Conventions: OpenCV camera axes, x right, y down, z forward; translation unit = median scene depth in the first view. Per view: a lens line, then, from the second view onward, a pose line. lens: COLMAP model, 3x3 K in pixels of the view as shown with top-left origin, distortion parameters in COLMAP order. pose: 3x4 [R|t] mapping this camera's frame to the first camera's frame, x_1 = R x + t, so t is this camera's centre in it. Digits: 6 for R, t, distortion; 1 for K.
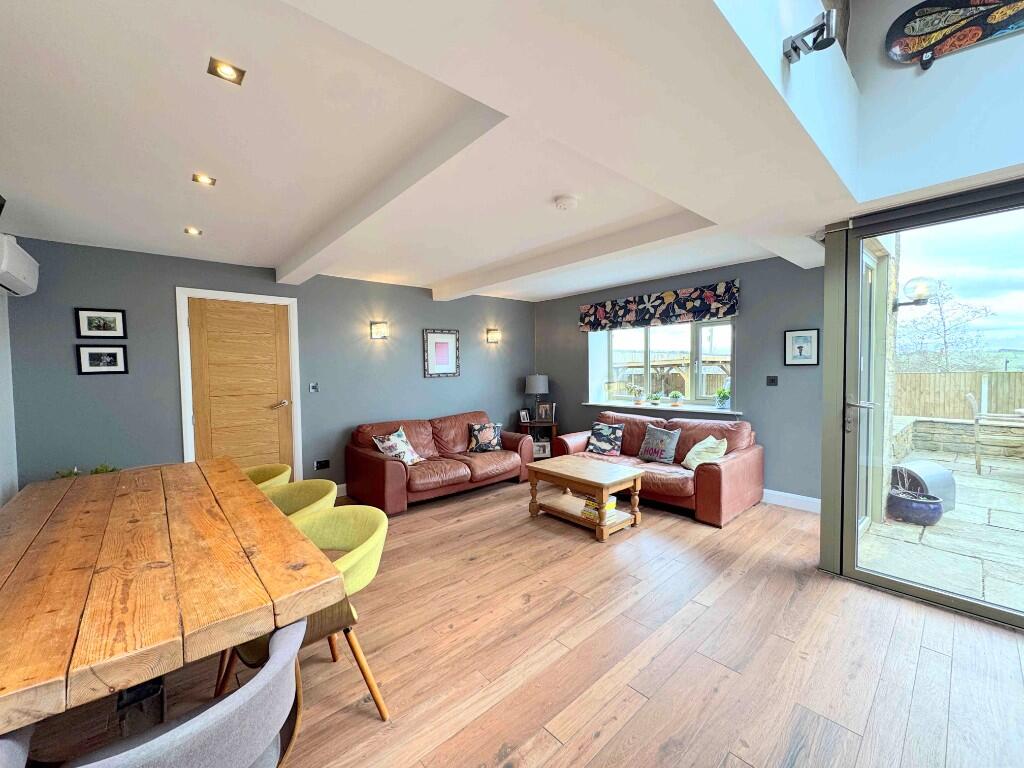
lens RADIAL K [[407.9, 0, 511.0], [0, 407.9, 383.4], [0, 0, 1]] dist [-0.001831, -0.000491]
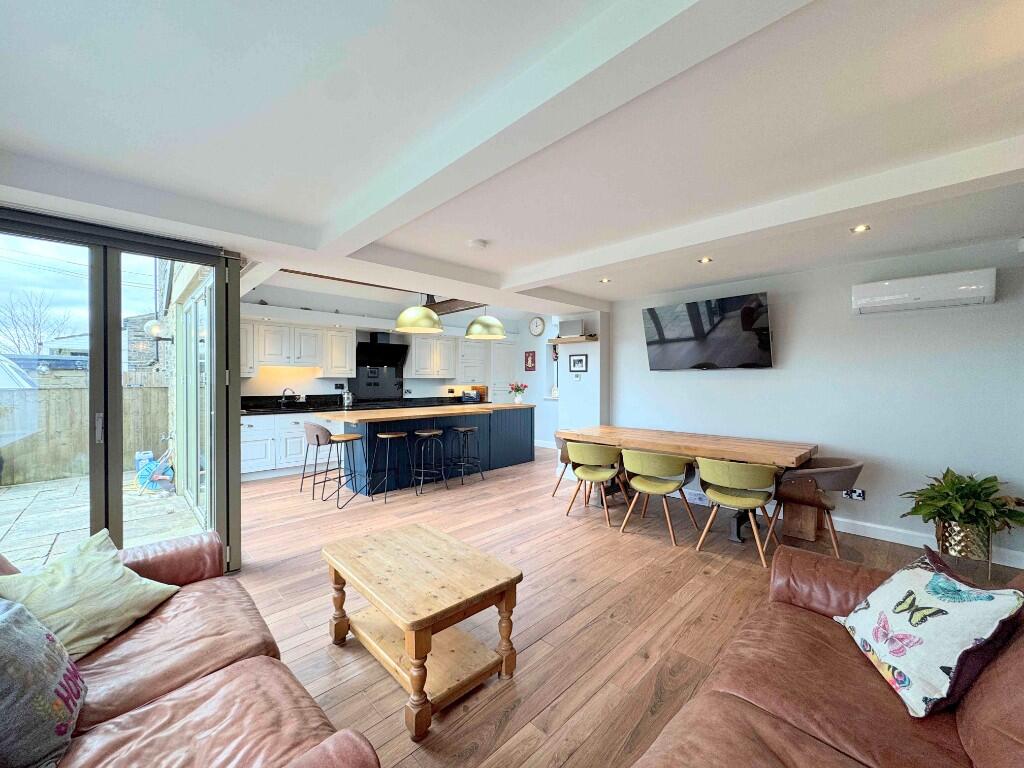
lens RADIAL K [[407.9, 0, 511.0], [0, 407.9, 383.4], [0, 0, 1]] dist [-0.001831, -0.000491]
pose [[-0.998139, 0.015695, -0.058919, 0.069658], [0.013125, 0.998956, 0.043762, -0.046251], [0.059545, 0.042907, -0.997303, 1.404206]]
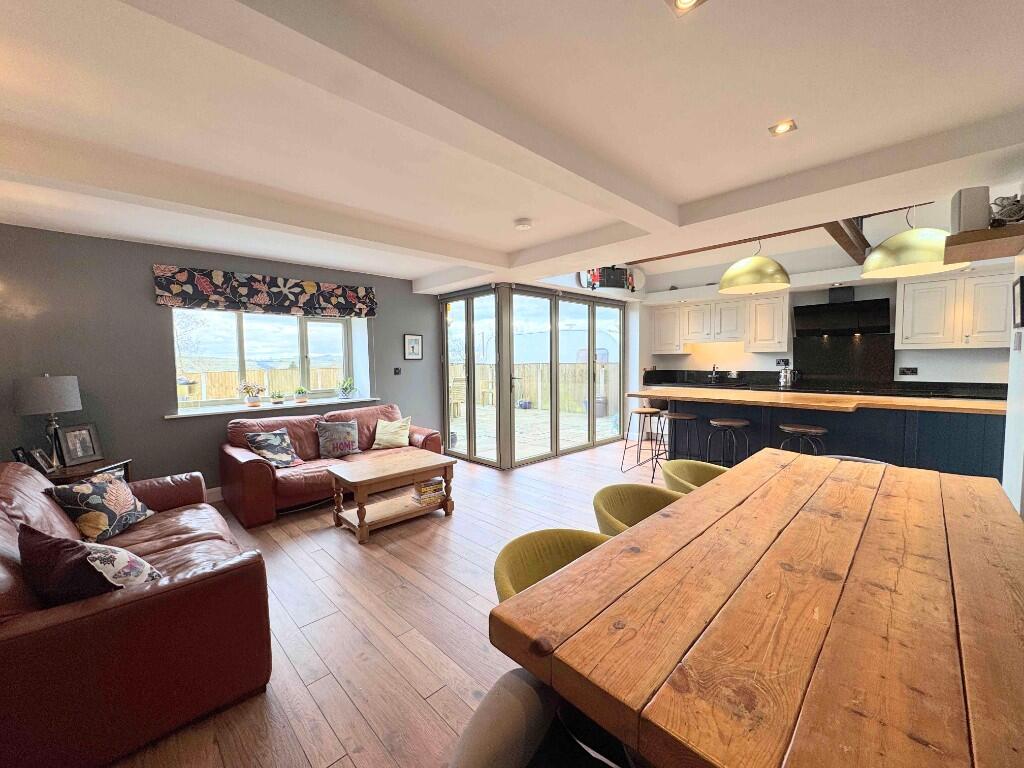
lens RADIAL K [[407.9, 0, 511.0], [0, 407.9, 383.4], [0, 0, 1]] dist [-0.001831, -0.000491]
pose [[-0.052389, -0.042776, 0.997710, -0.707323], [0.050674, 0.997681, 0.045435, -0.007821], [-0.997340, 0.052938, -0.050100, 0.697978]]
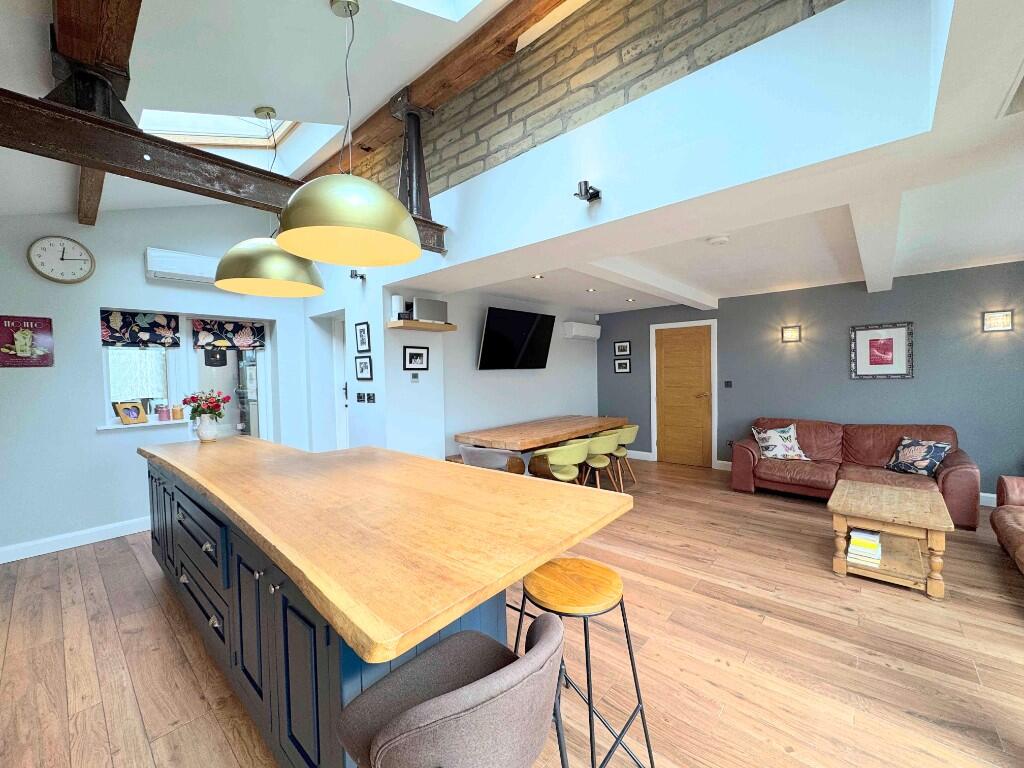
lens RADIAL K [[406.0, 0, 512.0], [0, 406.0, 384.0], [0, 0, 1]] dist [-0.000926, -0.000018]
pose [[0.122538, 0.043664, -0.991503, 0.785871], [-0.018970, 0.998952, 0.041648, -0.034361], [0.992282, 0.013706, 0.123238, 0.156396]]
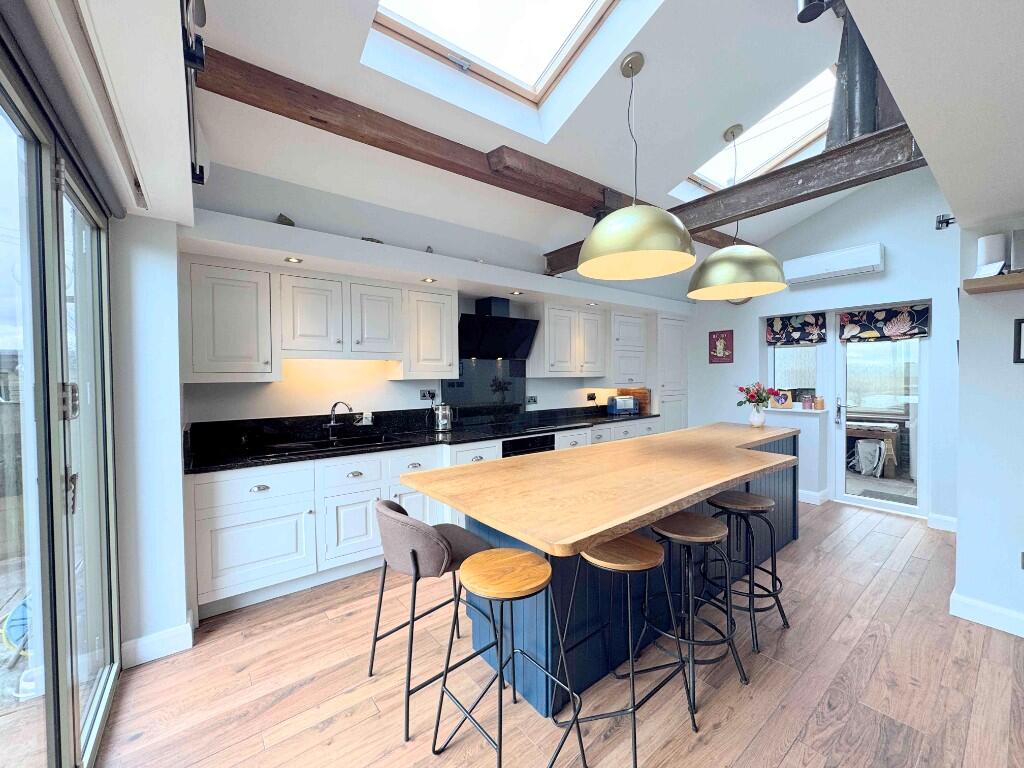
lens RADIAL K [[407.9, 0, 511.0], [0, 407.9, 383.4], [0, 0, 1]] dist [-0.001831, -0.000491]
pose [[-0.997802, 0.023515, 0.061961, 0.429748], [0.027017, 0.998048, 0.056301, -0.043094], [-0.060516, 0.057851, -0.996489, 0.606998]]
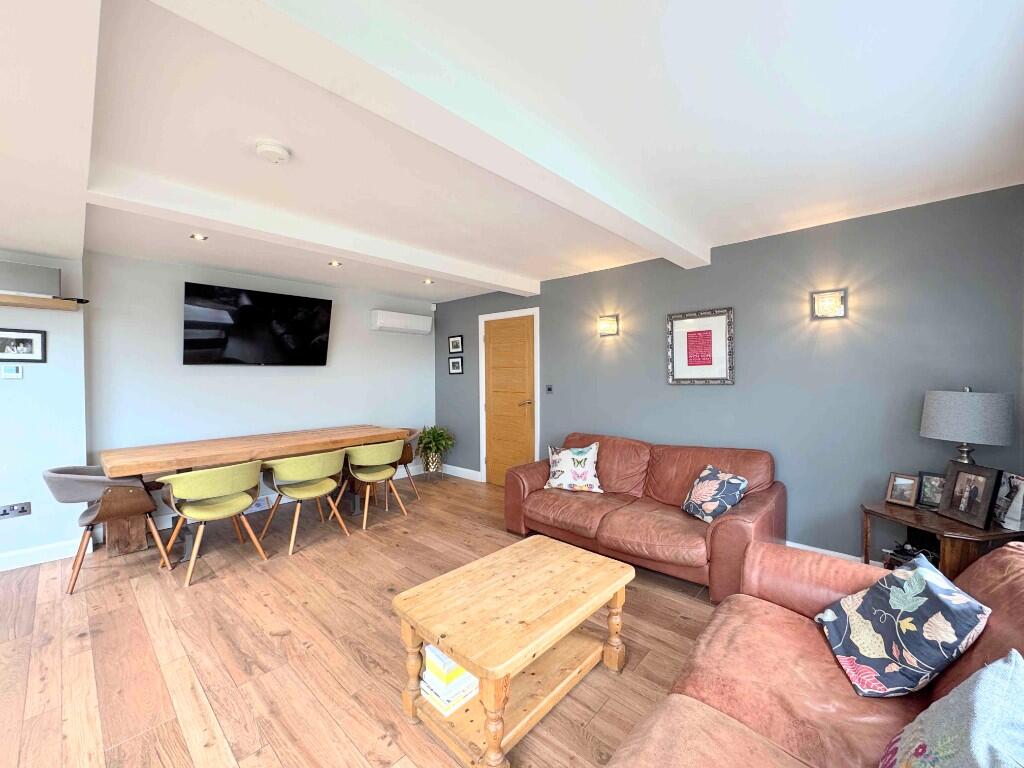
lens RADIAL K [[407.9, 0, 511.0], [0, 407.9, 383.4], [0, 0, 1]] dist [-0.001831, -0.000491]
pose [[0.109659, 0.034957, -0.993354, 0.581983], [-0.034207, 0.998922, 0.031377, -0.036871], [0.993381, 0.030539, 0.110736, 0.844552]]
